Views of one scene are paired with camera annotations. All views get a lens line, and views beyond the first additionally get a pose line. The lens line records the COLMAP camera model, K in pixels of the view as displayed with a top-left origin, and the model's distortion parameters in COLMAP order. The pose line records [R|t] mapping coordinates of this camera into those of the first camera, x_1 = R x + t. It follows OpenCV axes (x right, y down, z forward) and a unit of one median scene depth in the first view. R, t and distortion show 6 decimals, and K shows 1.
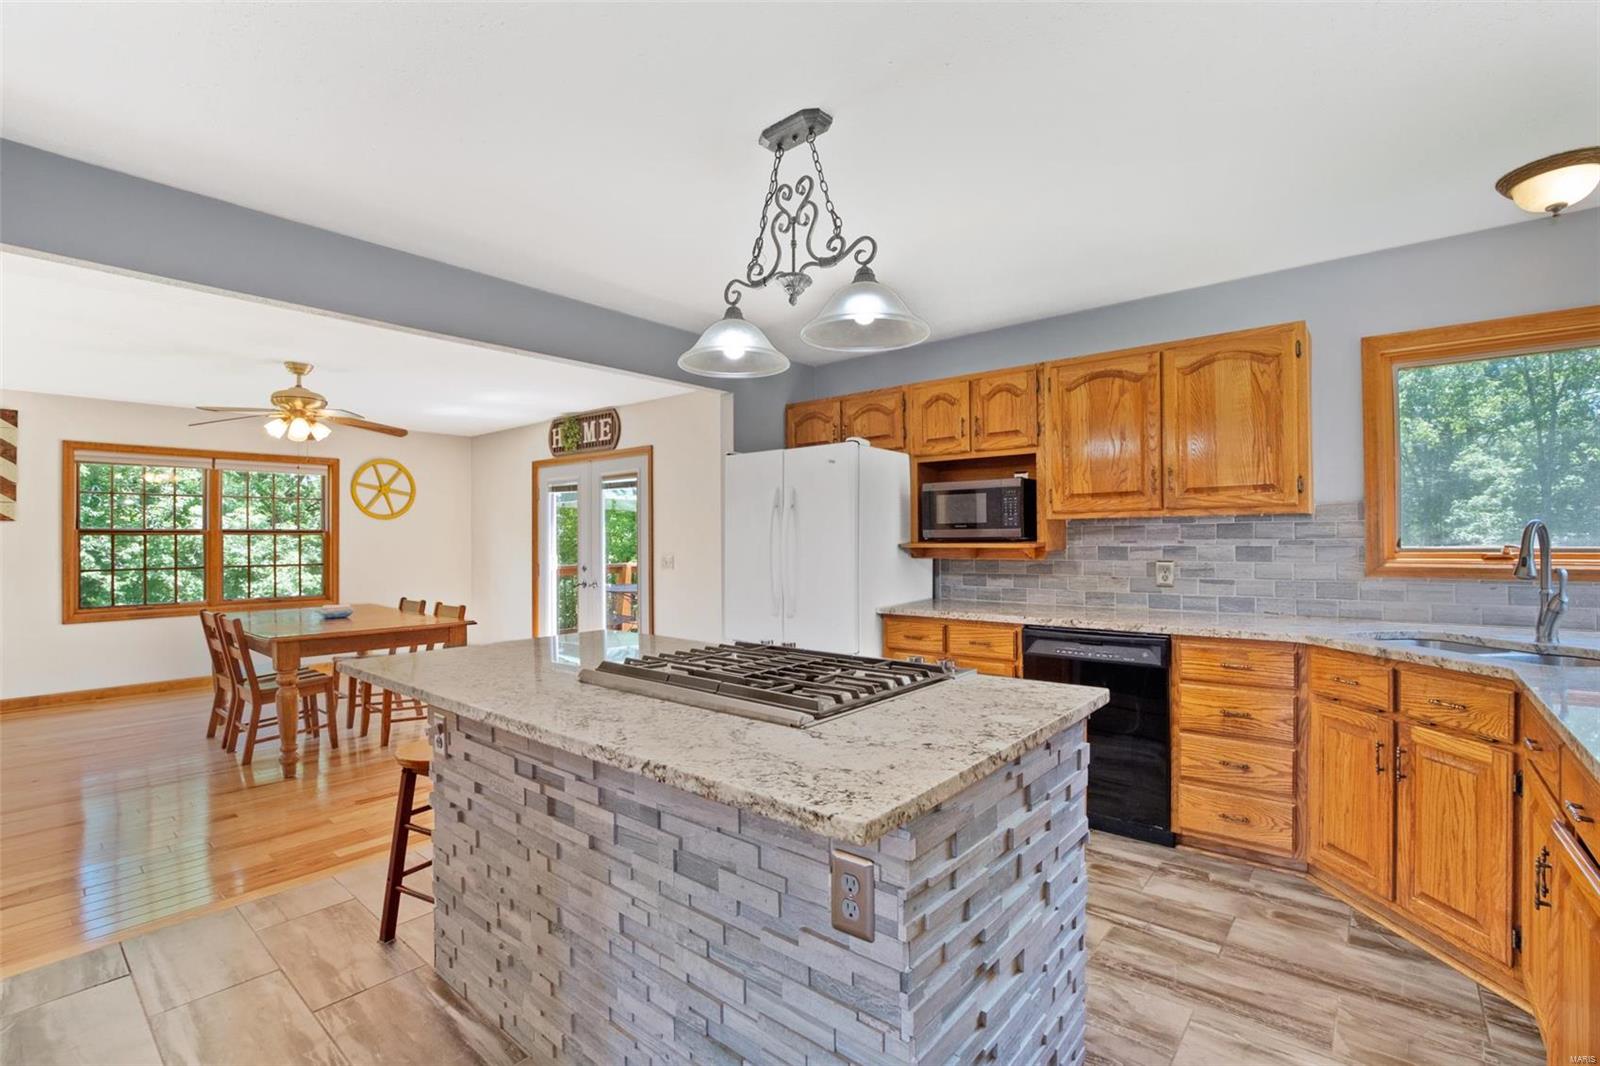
lens RADIAL K [[708.2, 0, 803.7], [0, 708.2, 539.0], [0, 0, 1]] dist [-0.026582, 0.000863]
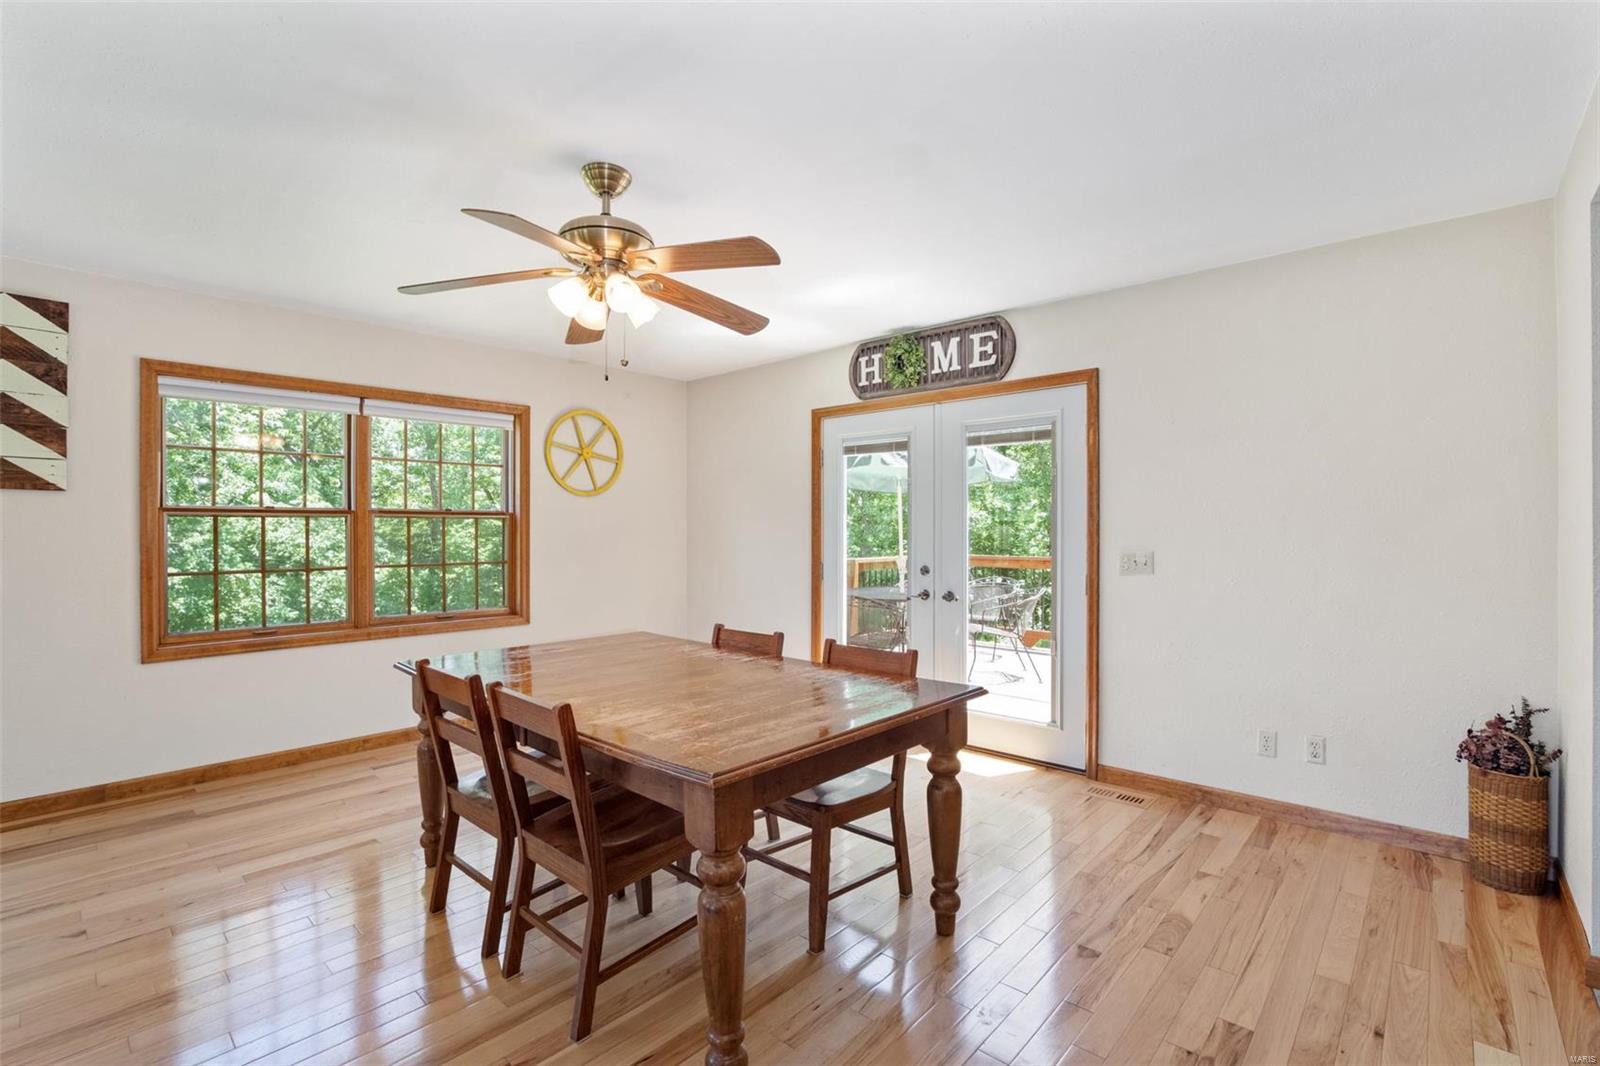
lens RADIAL K [[714.9, 0, 804.9], [0, 714.9, 536.4], [0, 0, 1]] dist [-0.031339, 0.000792]
pose [[0.999169, 0.001887, -0.040705, -0.721274], [-0.001505, 0.999954, 0.009421, 0.008328], [0.040721, -0.009352, 0.999127, 0.634605]]
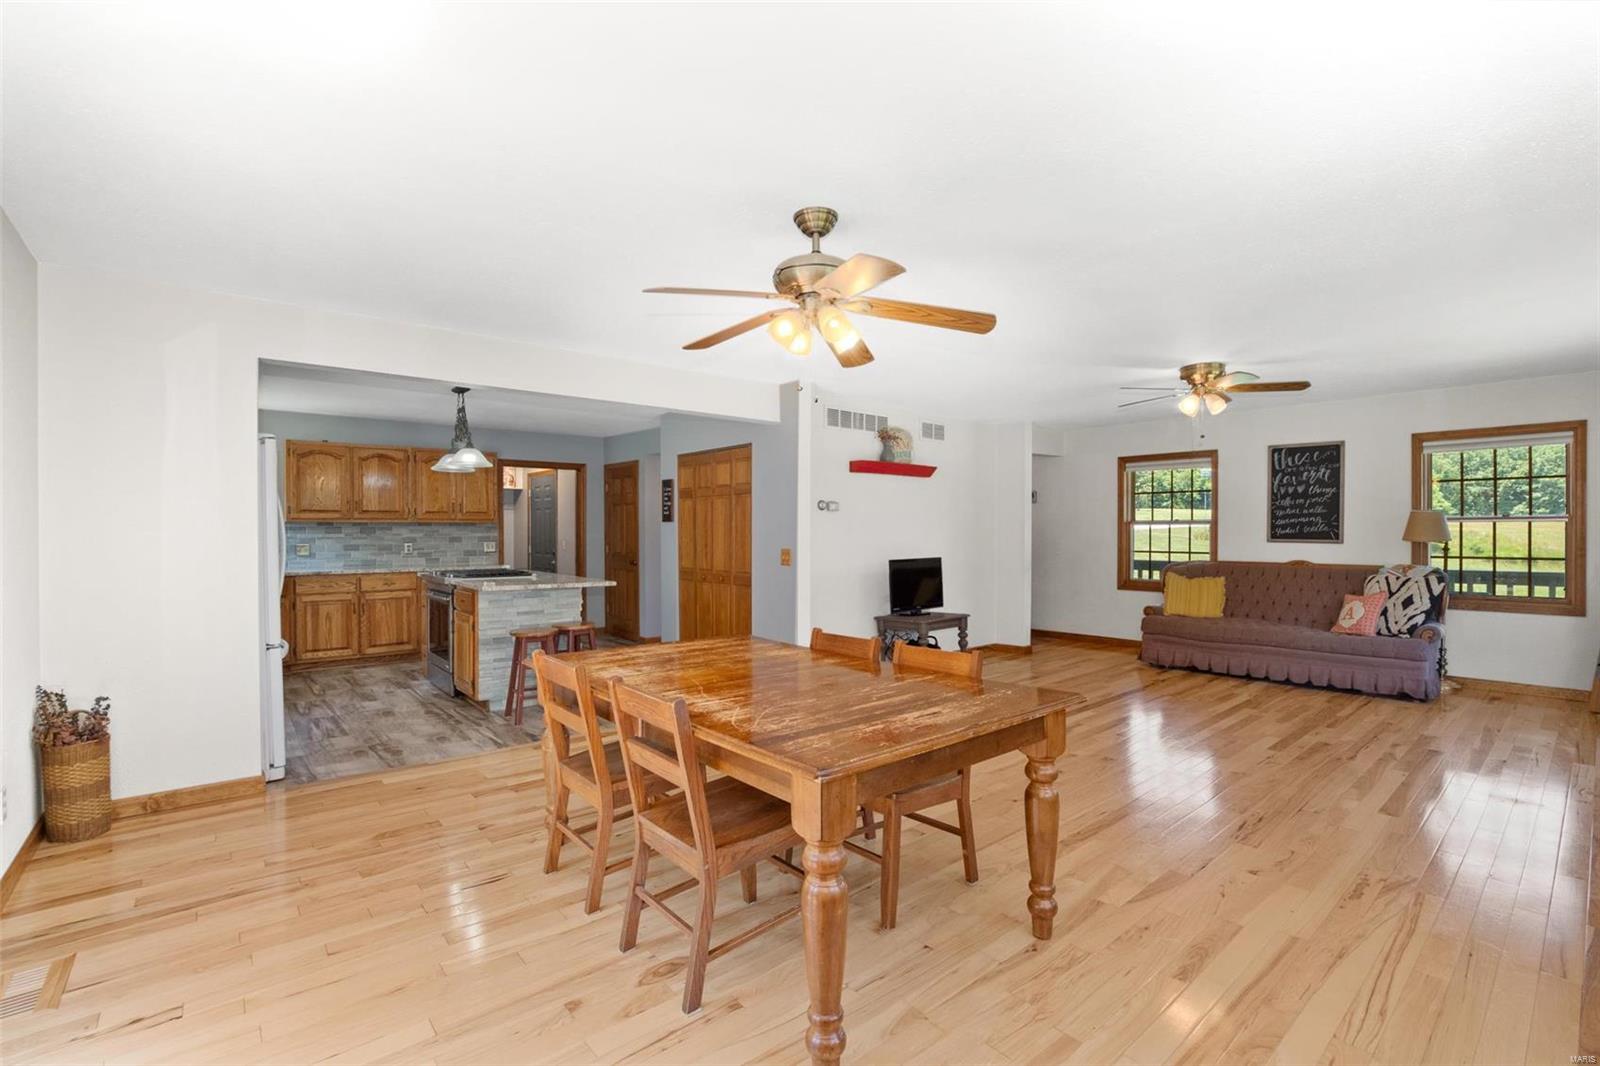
lens RADIAL K [[714.9, 0, 804.9], [0, 714.9, 536.4], [0, 0, 1]] dist [-0.031339, 0.000792]
pose [[-0.985883, 0.005759, 0.167338, -1.042454], [0.006611, 0.999968, 0.004534, 0.004588], [-0.167306, 0.005576, -0.985889, 2.011933]]
